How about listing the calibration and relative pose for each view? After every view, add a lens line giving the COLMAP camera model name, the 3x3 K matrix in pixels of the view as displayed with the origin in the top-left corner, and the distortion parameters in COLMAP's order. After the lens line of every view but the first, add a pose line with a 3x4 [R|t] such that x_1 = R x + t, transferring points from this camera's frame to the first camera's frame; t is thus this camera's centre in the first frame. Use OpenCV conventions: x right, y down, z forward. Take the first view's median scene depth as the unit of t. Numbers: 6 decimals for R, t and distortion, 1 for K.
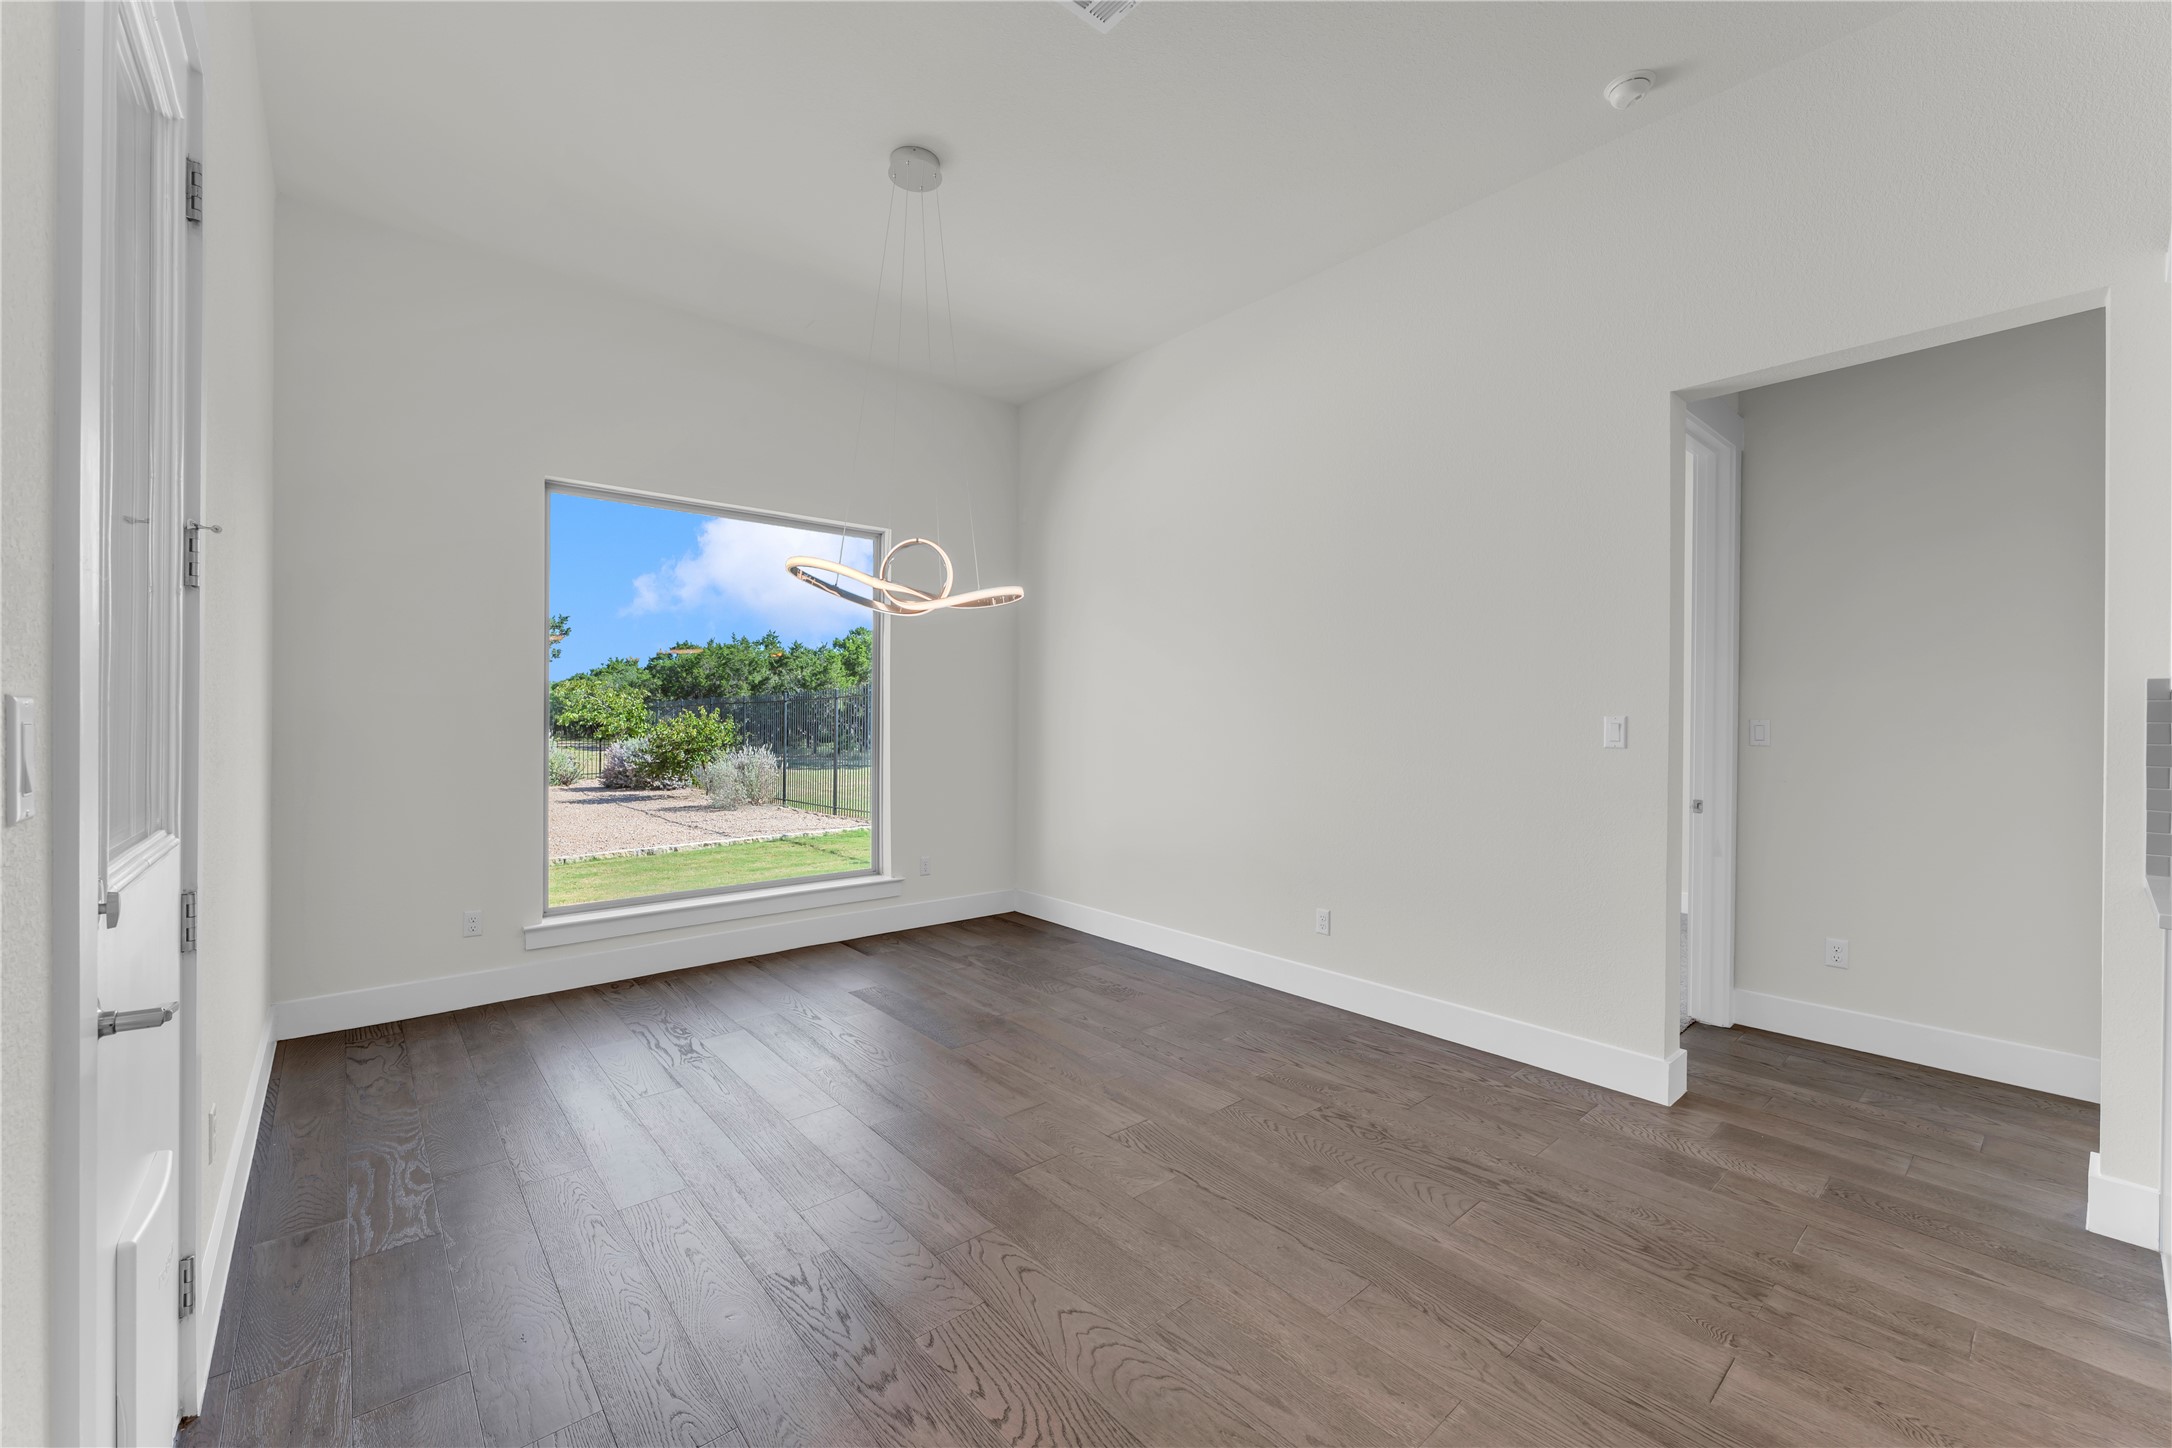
lens RADIAL K [[864.2, 0, 1072.5], [0, 864.2, 720.3], [0, 0, 1]] dist [-0.005644, 0.000501]
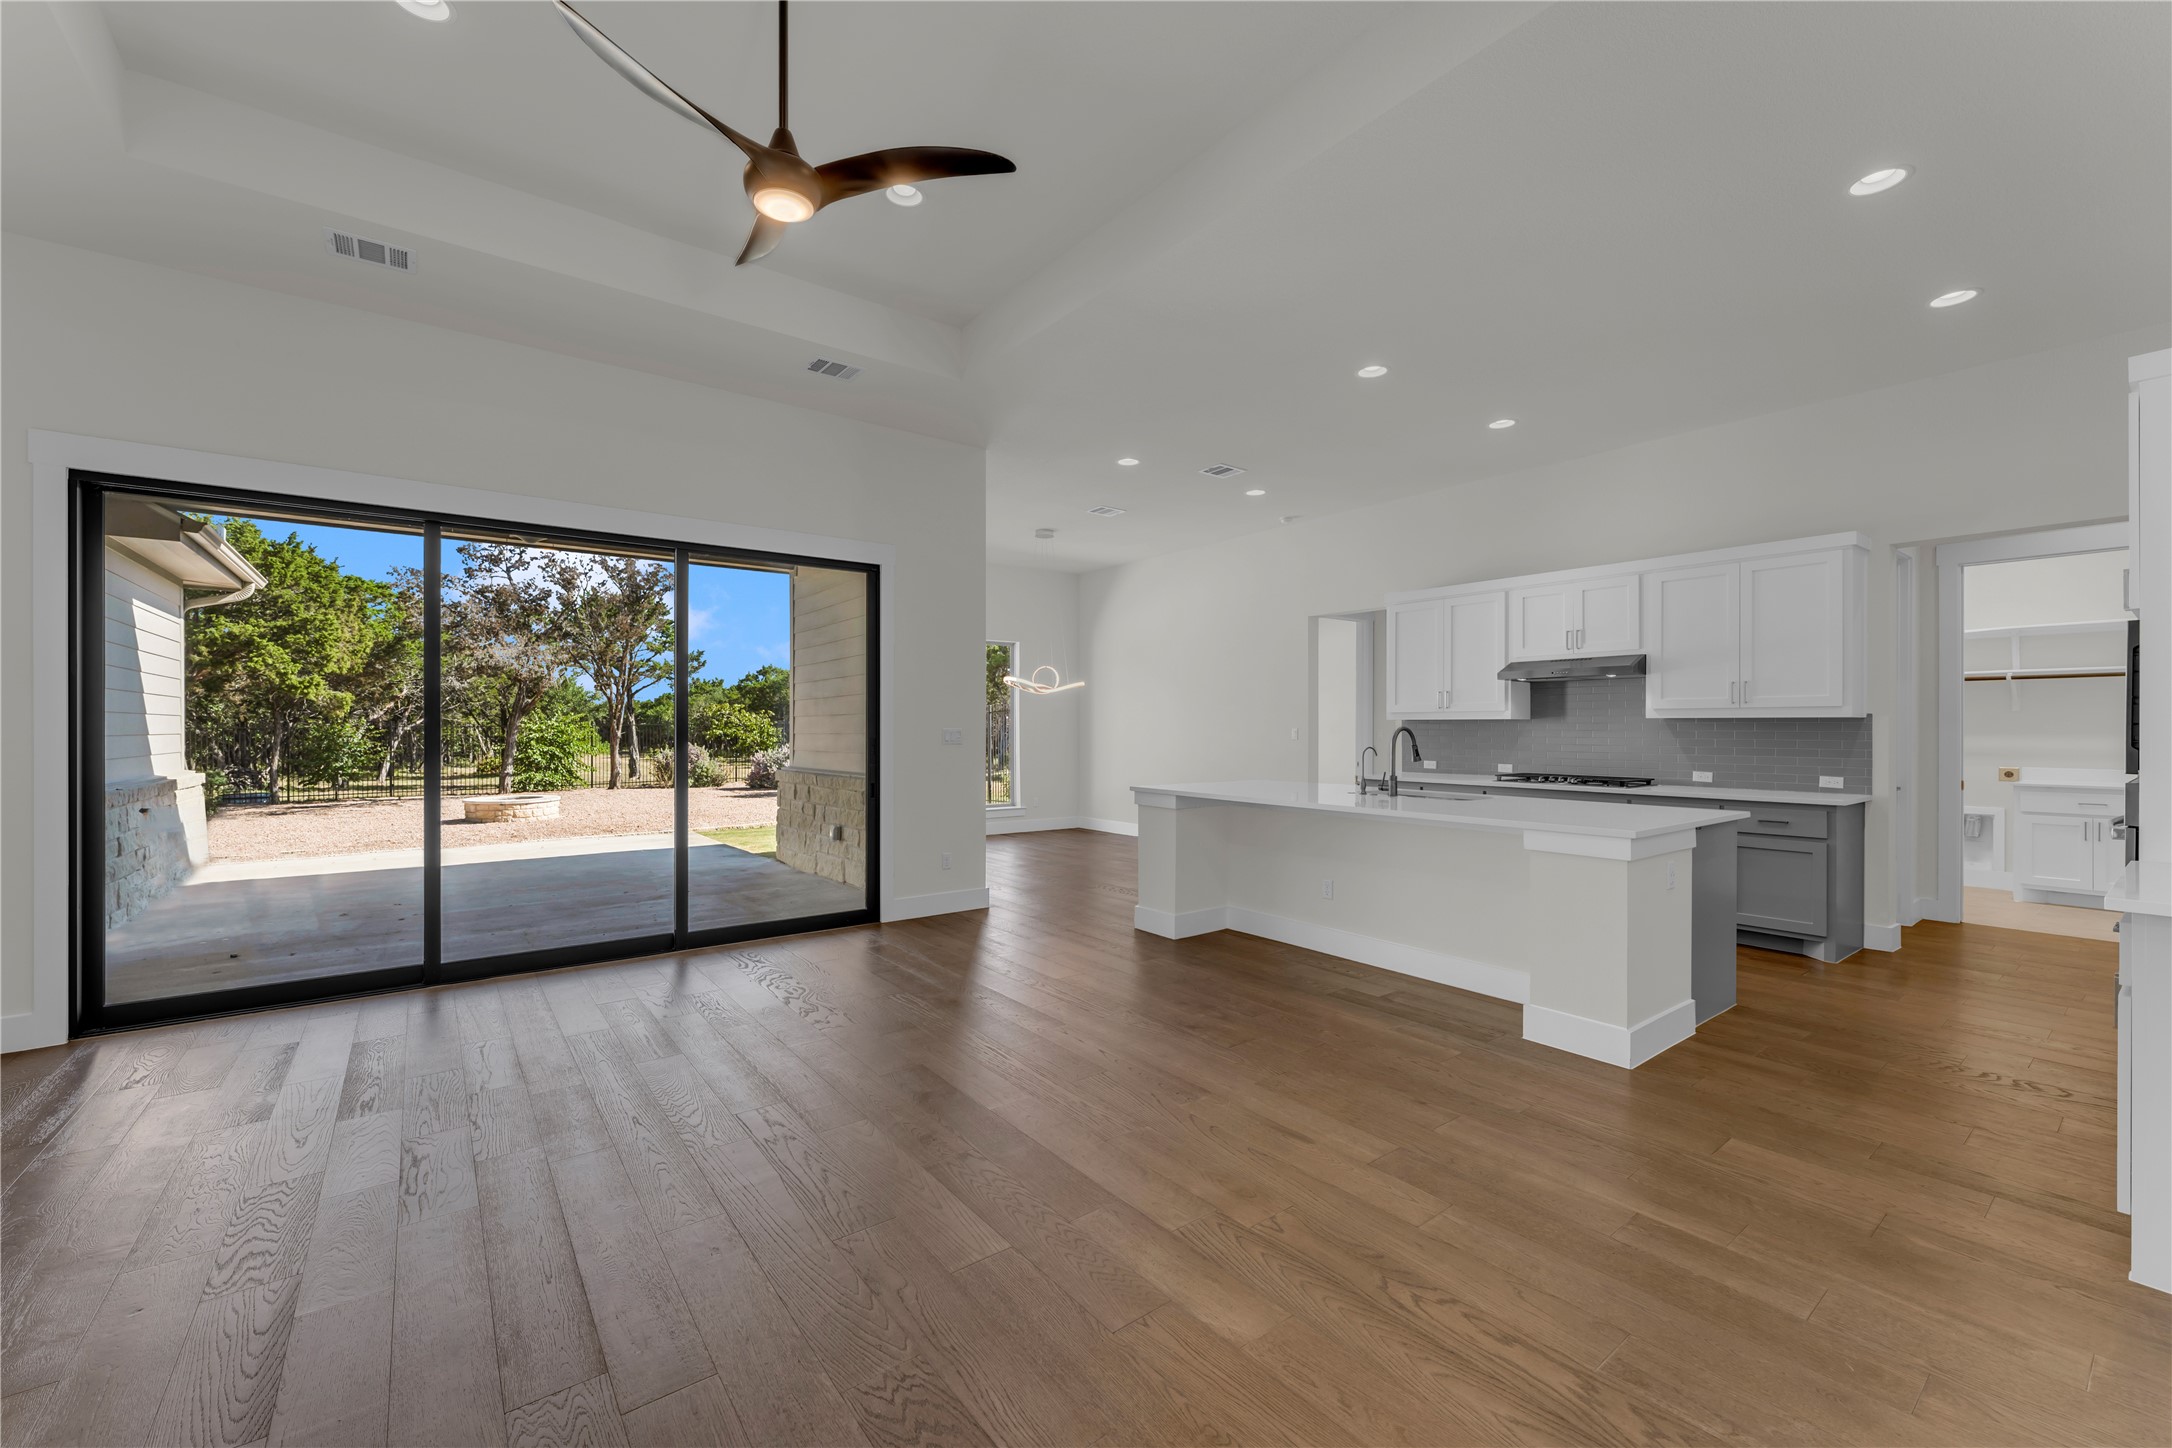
lens RADIAL K [[864.2, 0, 1069.5], [0, 864.2, 728.9], [0, 0, 1]] dist [-0.005644, 0.000501]
pose [[0.998106, -0.006414, -0.061178, 0.010297], [0.006076, 0.999965, -0.005718, 0.001263], [0.061213, 0.005335, 0.998110, -0.281650]]
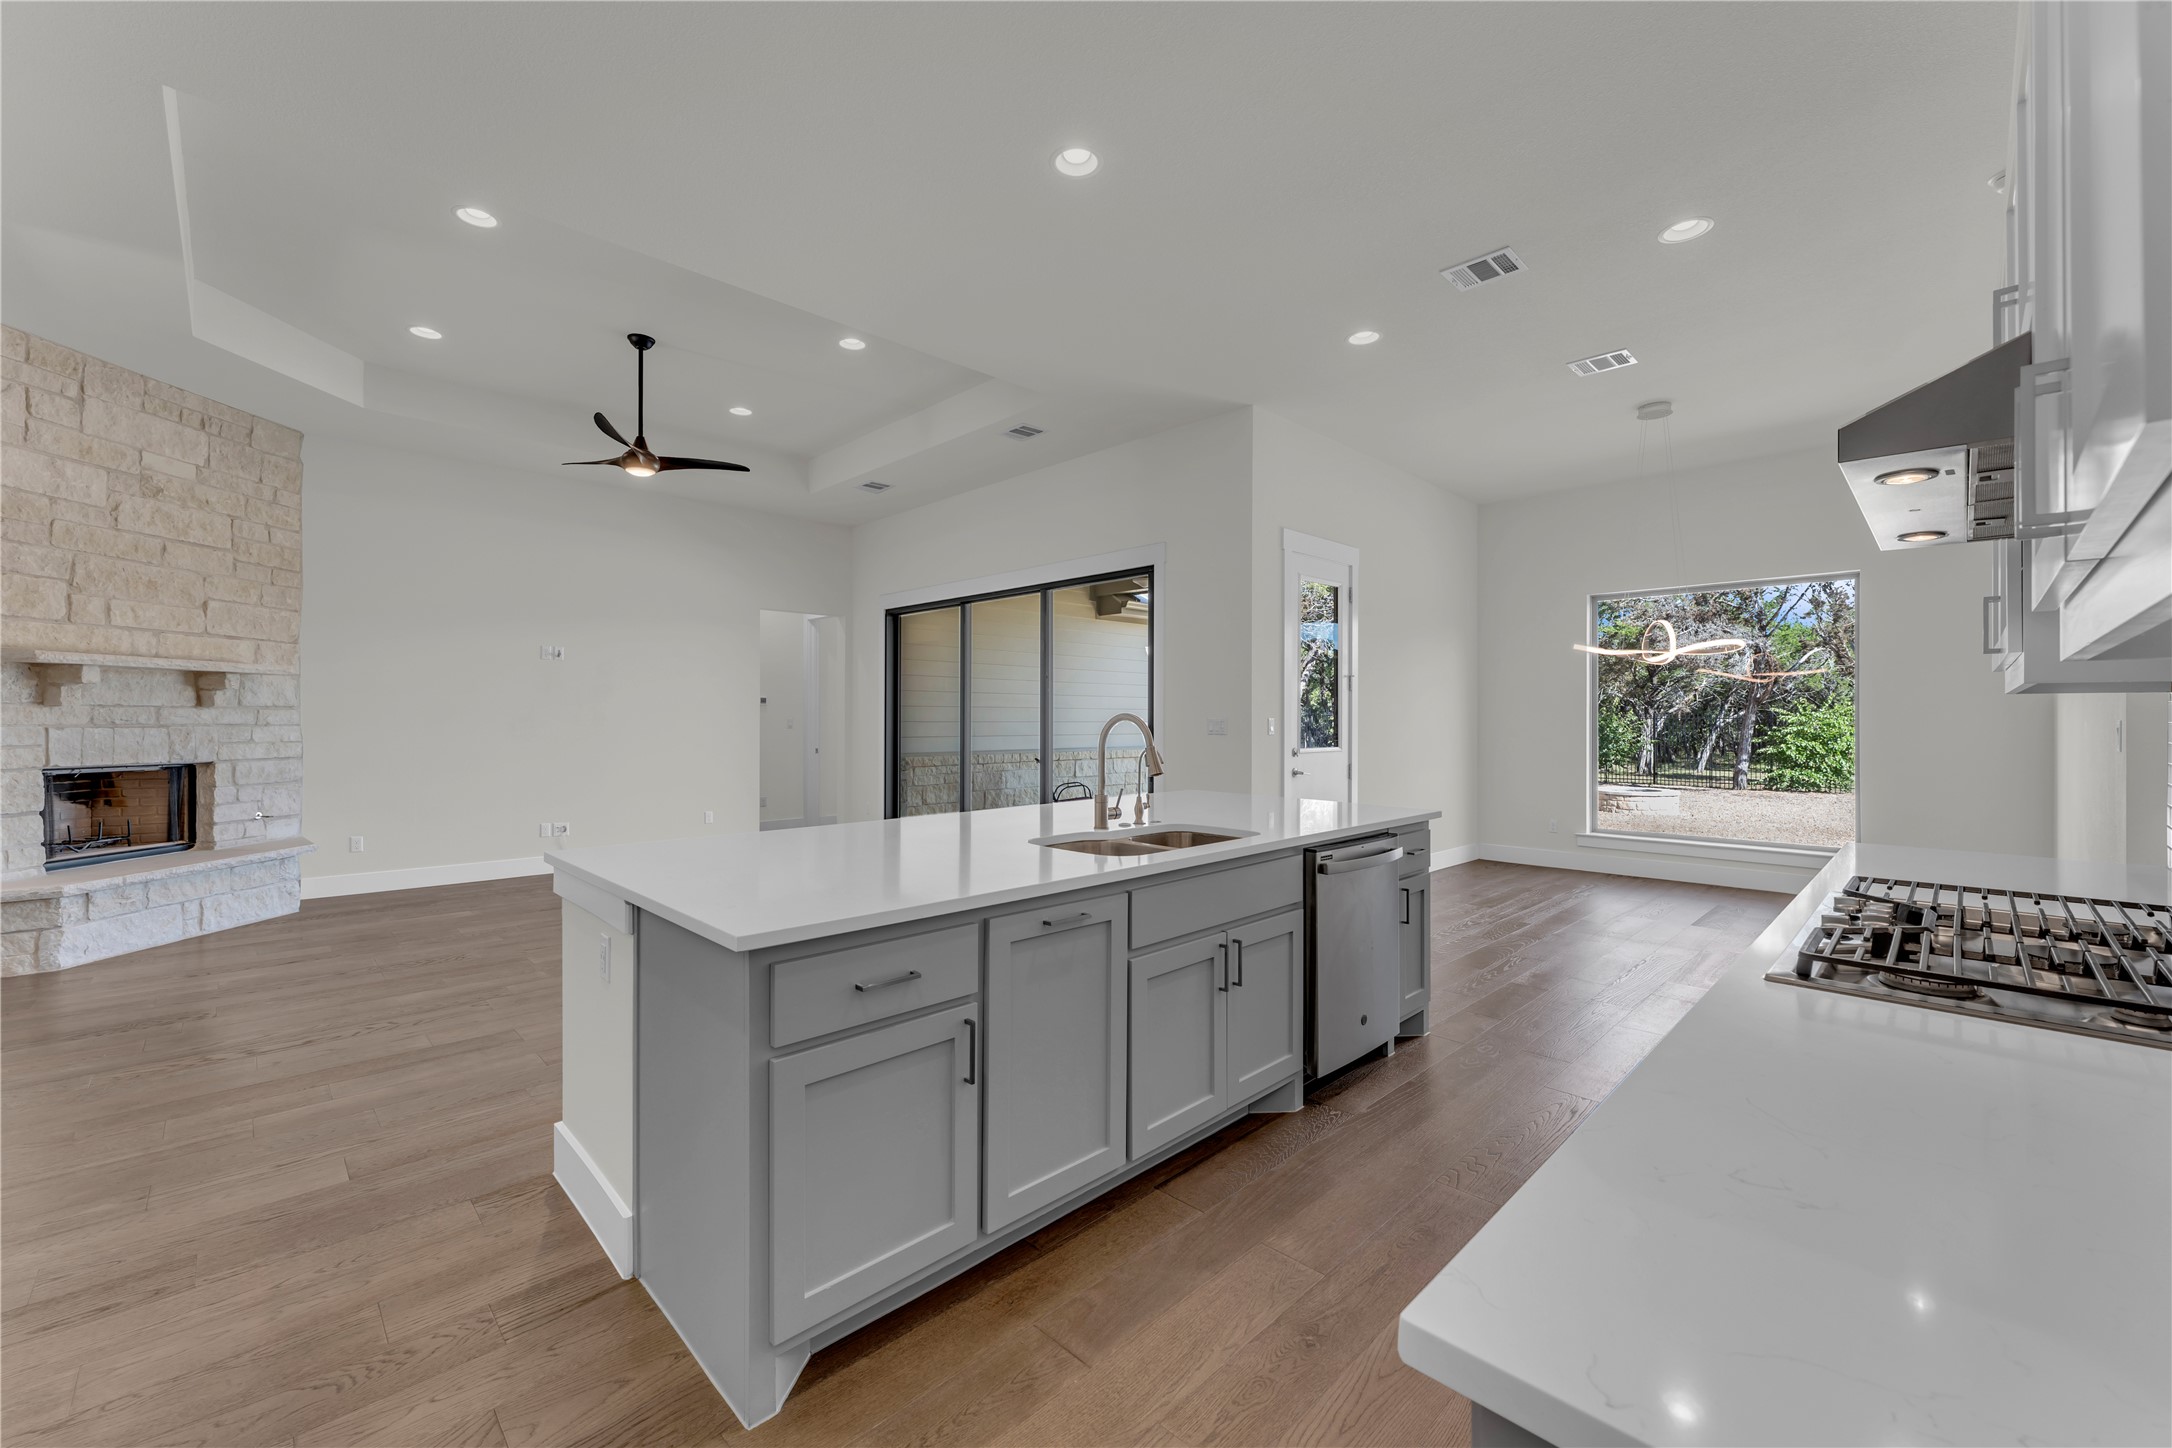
lens RADIAL K [[864.2, 0, 1079.4], [0, 864.2, 715.3], [0, 0, 1]] dist [-0.005644, 0.000501]
pose [[0.073972, -0.011001, -0.997200, 0.232994], [-0.007511, 0.999905, -0.011588, 0.001837], [0.997232, 0.008347, 0.073882, -0.047704]]
